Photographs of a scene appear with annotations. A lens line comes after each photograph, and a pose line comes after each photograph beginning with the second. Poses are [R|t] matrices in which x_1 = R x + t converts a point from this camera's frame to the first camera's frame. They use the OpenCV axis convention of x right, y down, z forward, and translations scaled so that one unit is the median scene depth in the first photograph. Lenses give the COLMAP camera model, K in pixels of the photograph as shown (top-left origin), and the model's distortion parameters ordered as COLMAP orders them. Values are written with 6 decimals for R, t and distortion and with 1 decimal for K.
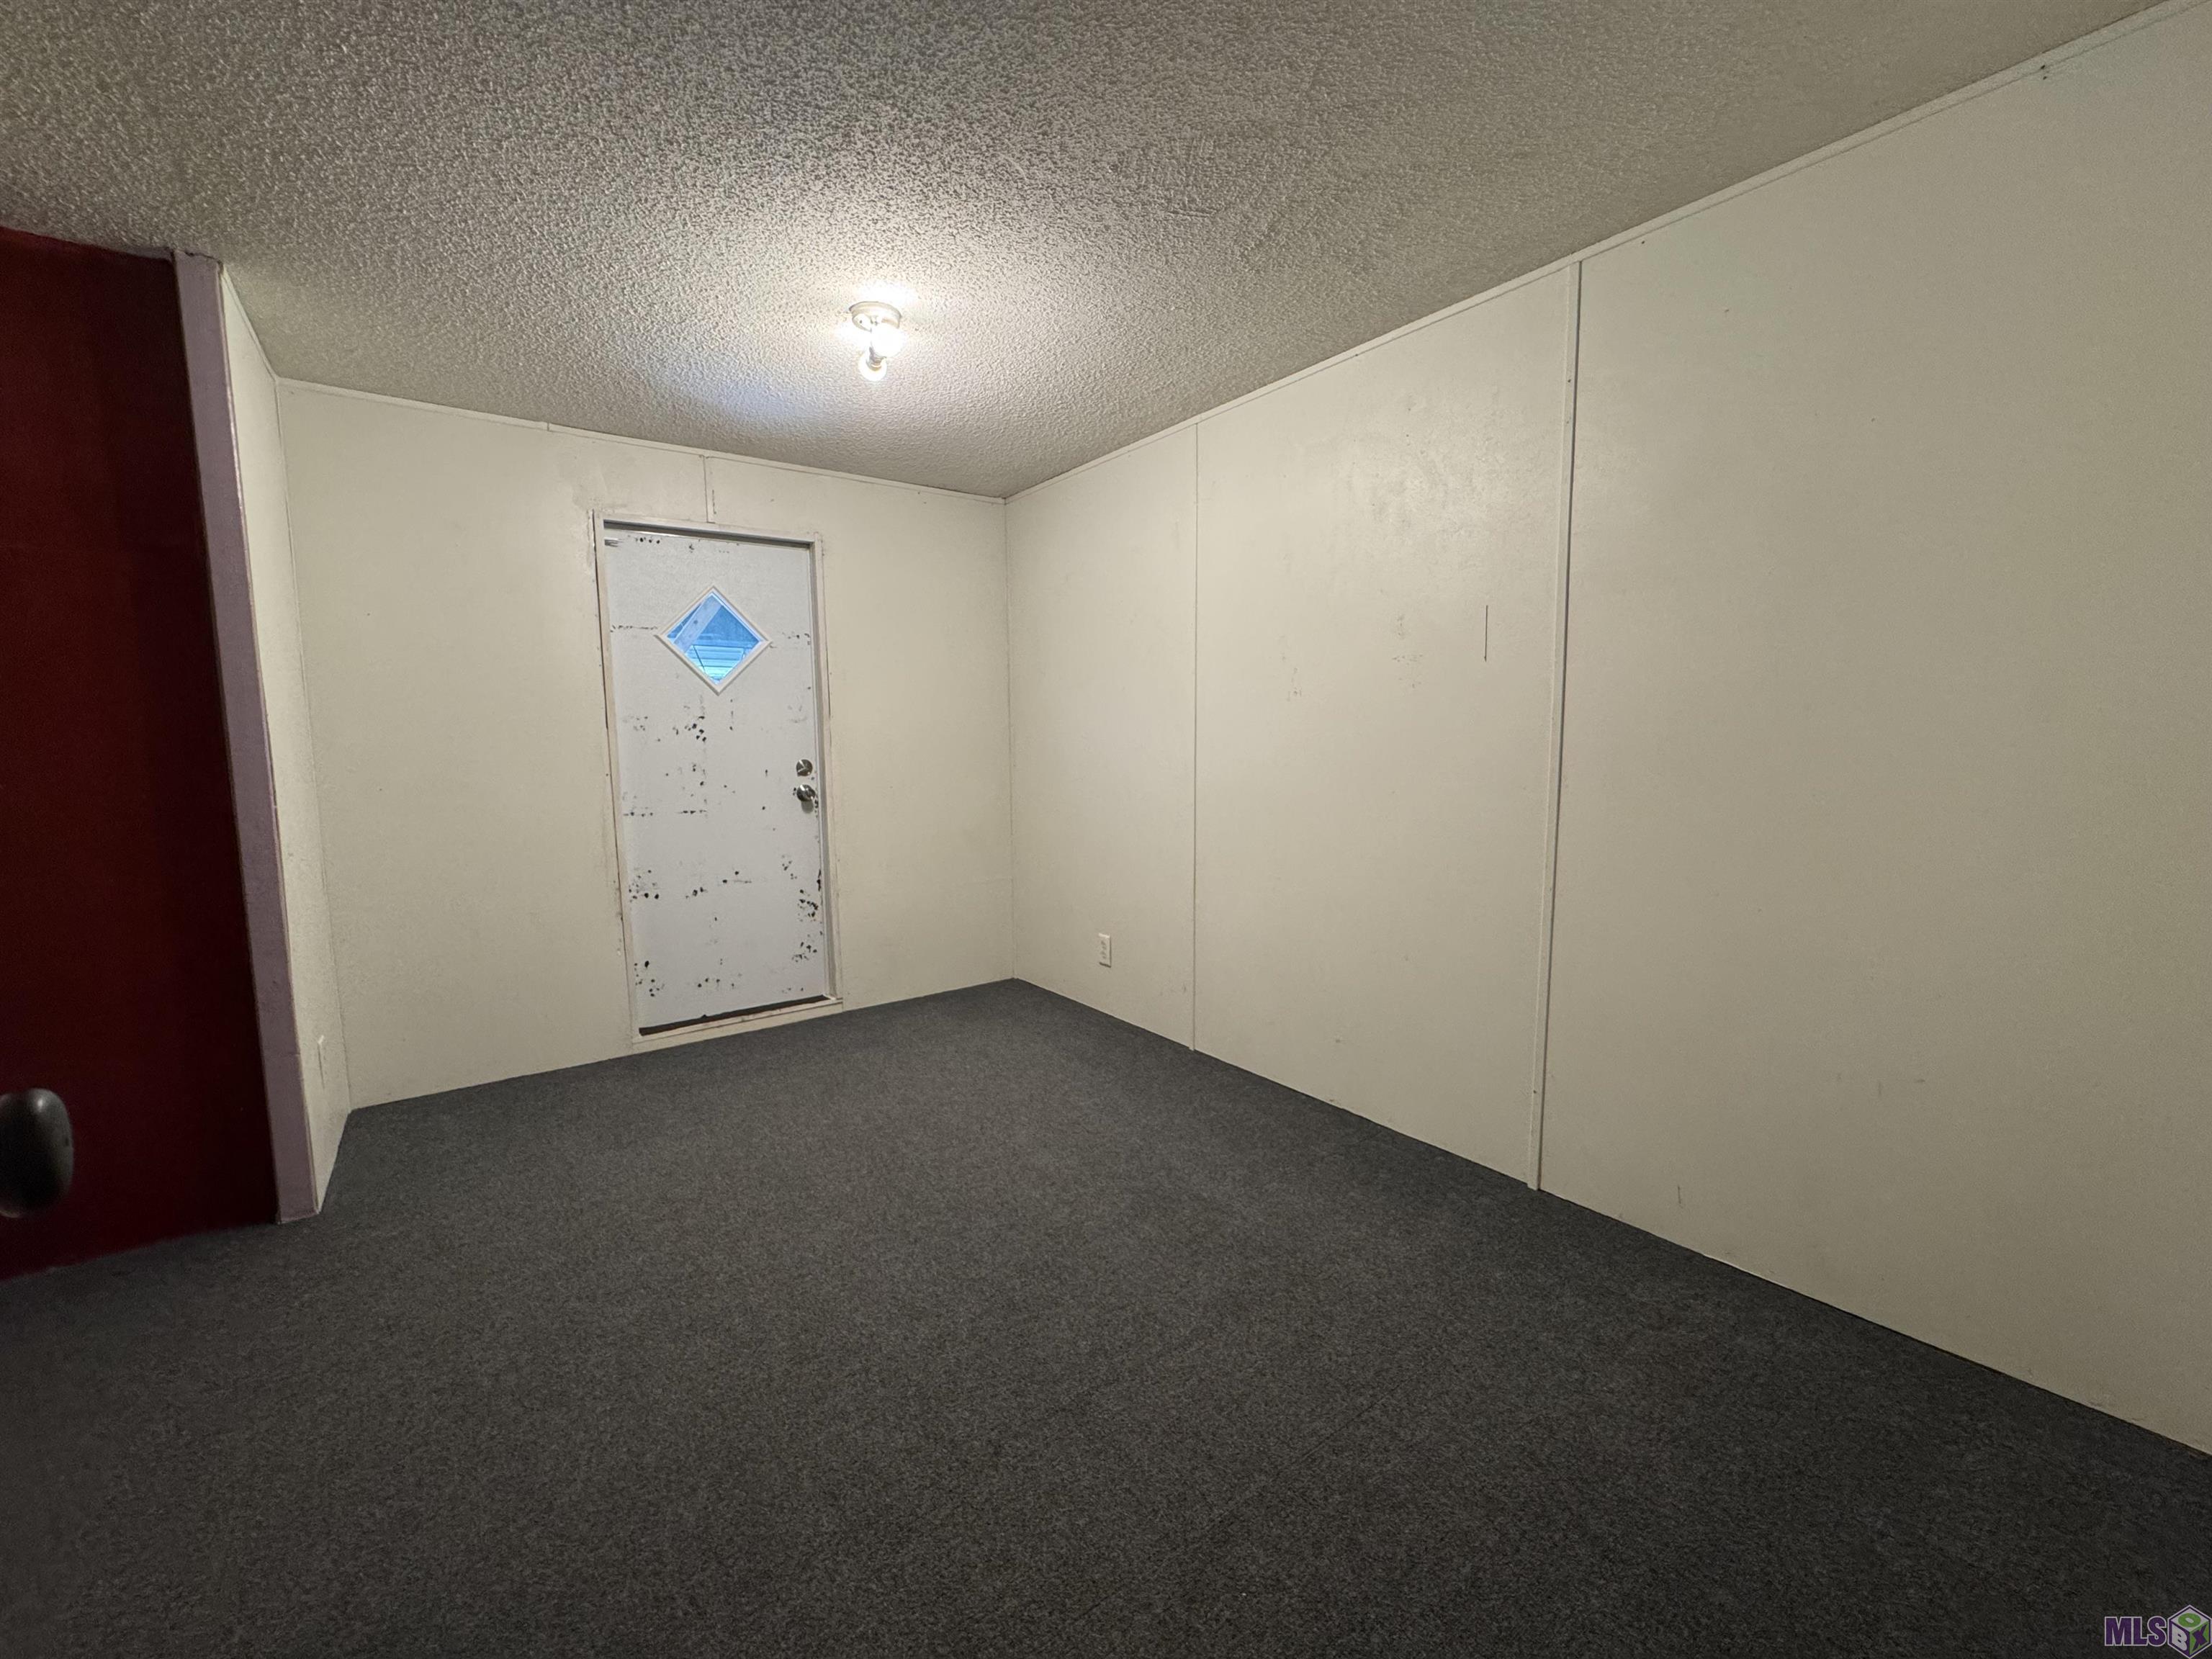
lens RADIAL K [[892.0, 0, 1106.0], [0, 892.0, 829.5], [0, 0, 1]] dist [-0.003516, 0.000585]
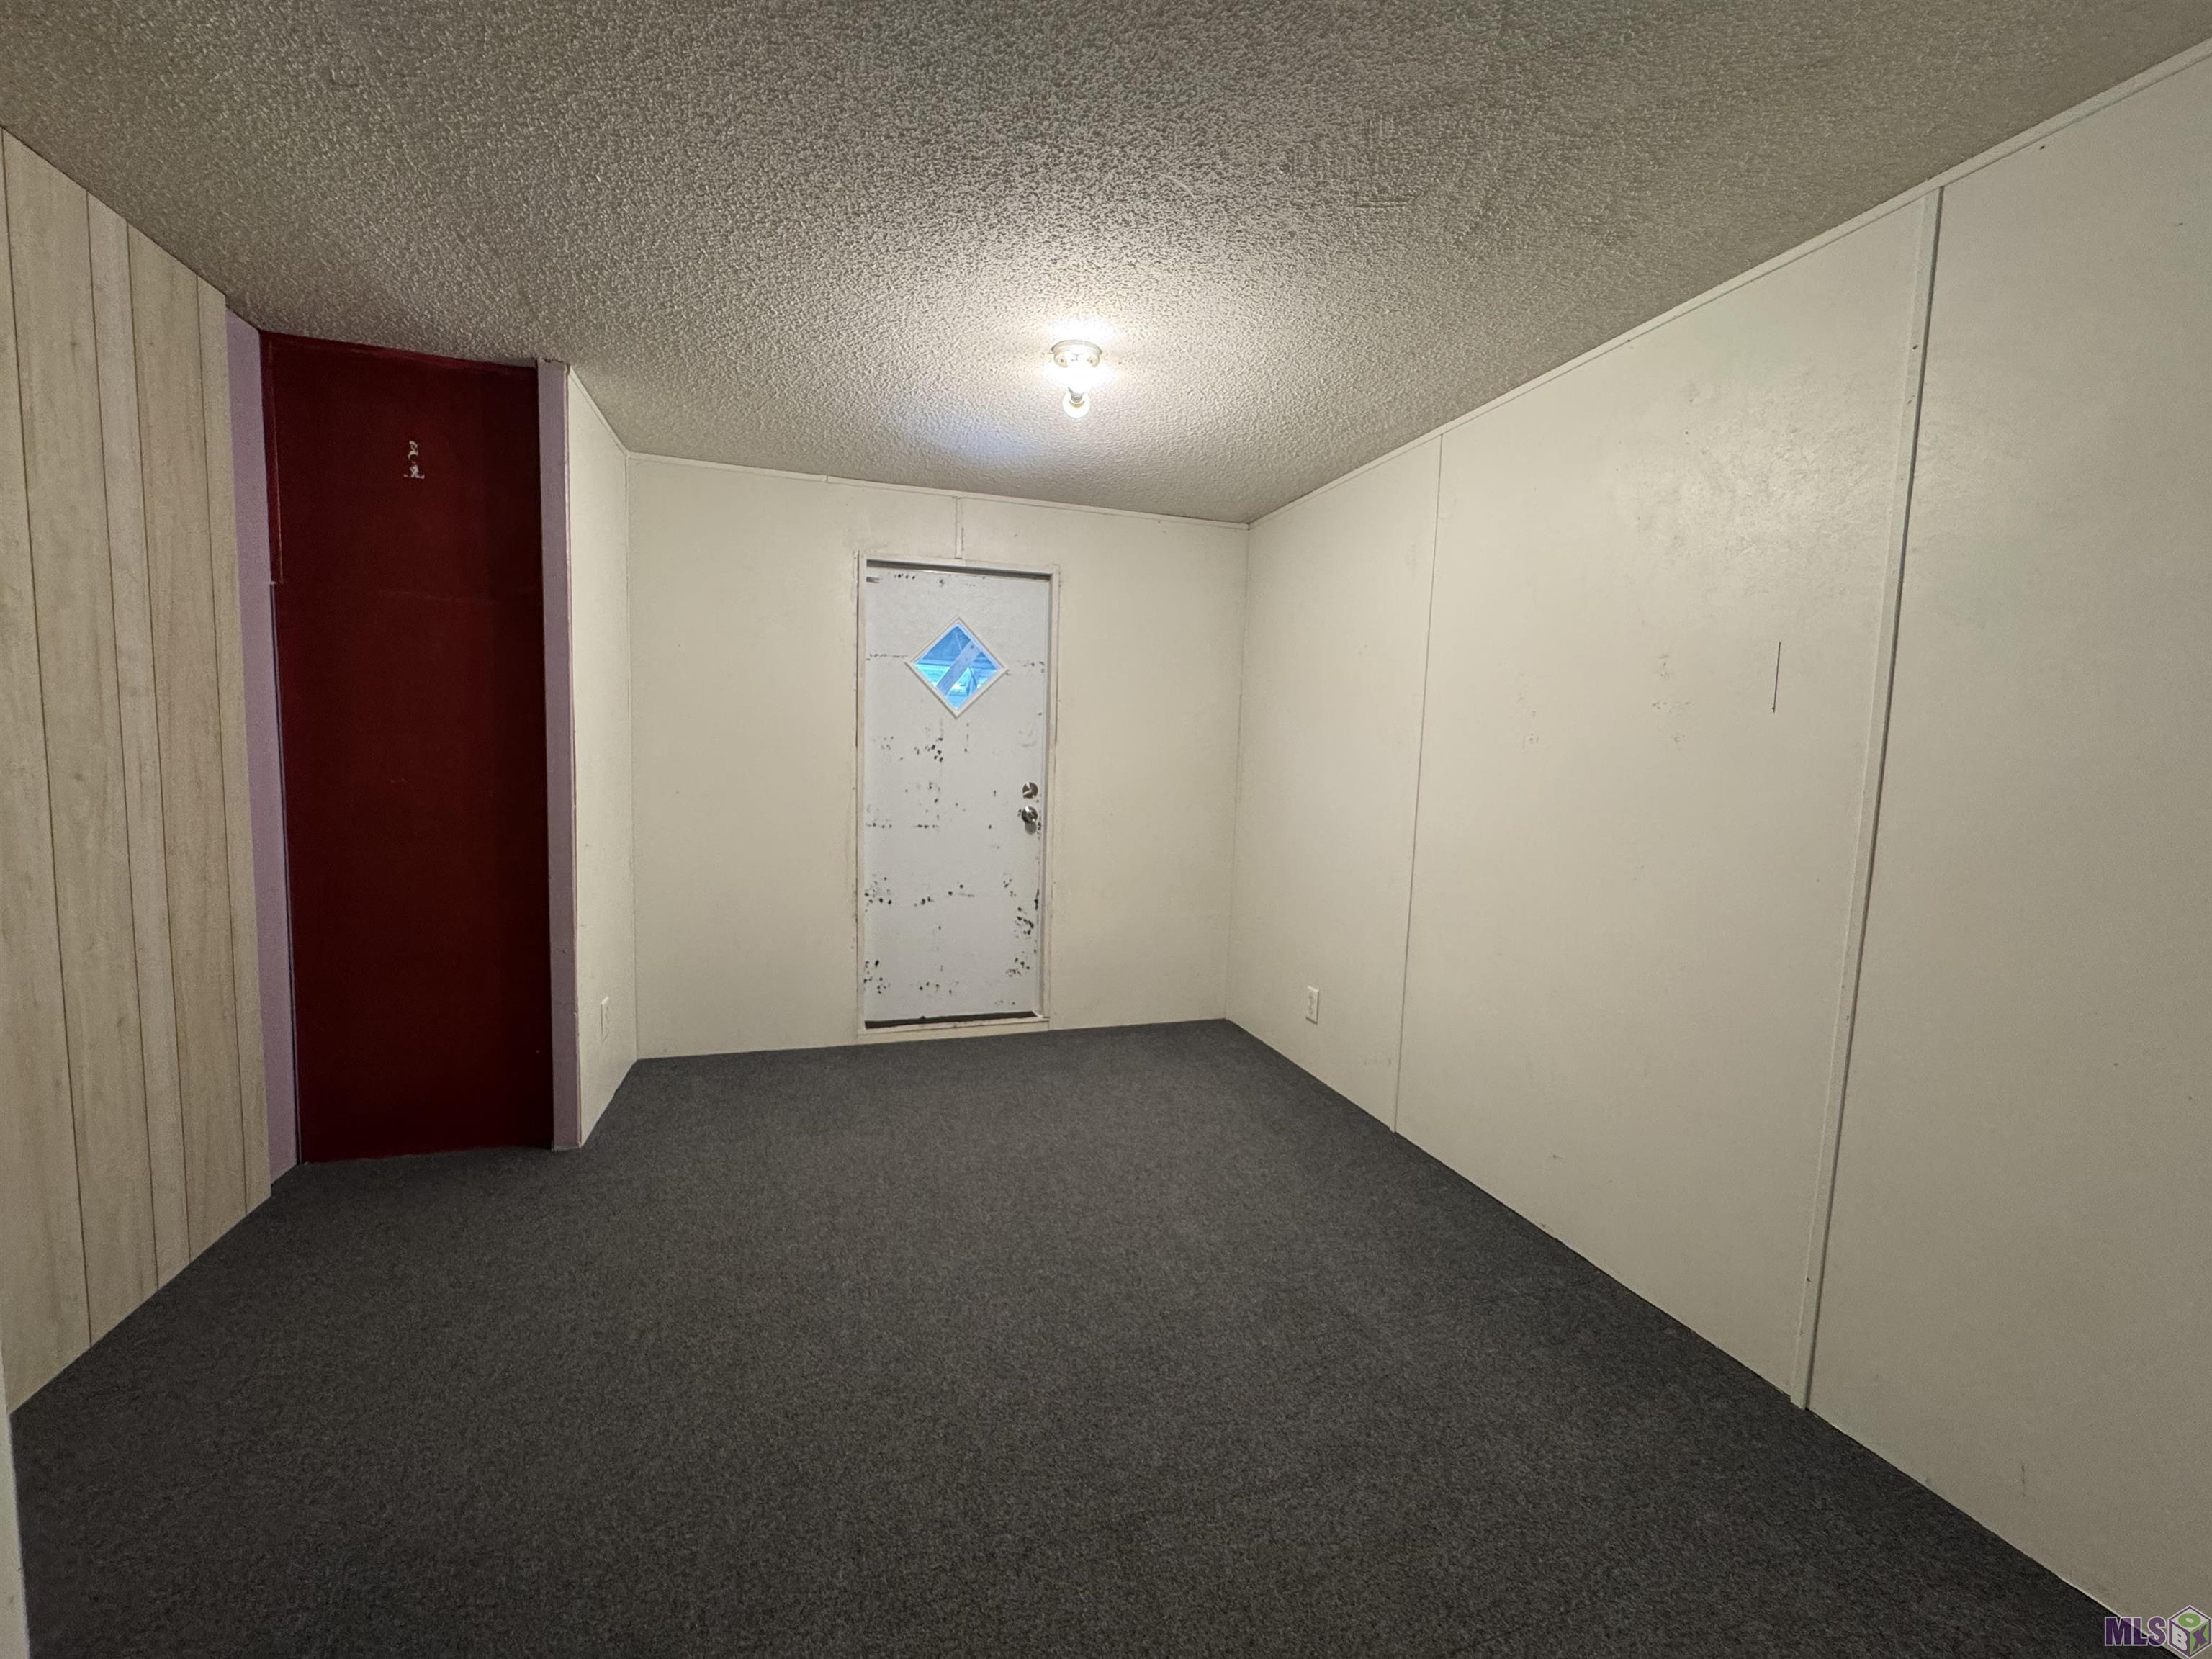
lens RADIAL K [[892.0, 0, 1106.0], [0, 892.0, 829.5], [0, 0, 1]] dist [-0.003516, 0.000585]
pose [[0.944649, 0.069327, -0.320674, 0.148362], [-0.075640, 0.997109, -0.007254, -0.042613], [0.319244, 0.031108, 0.947162, 0.087195]]
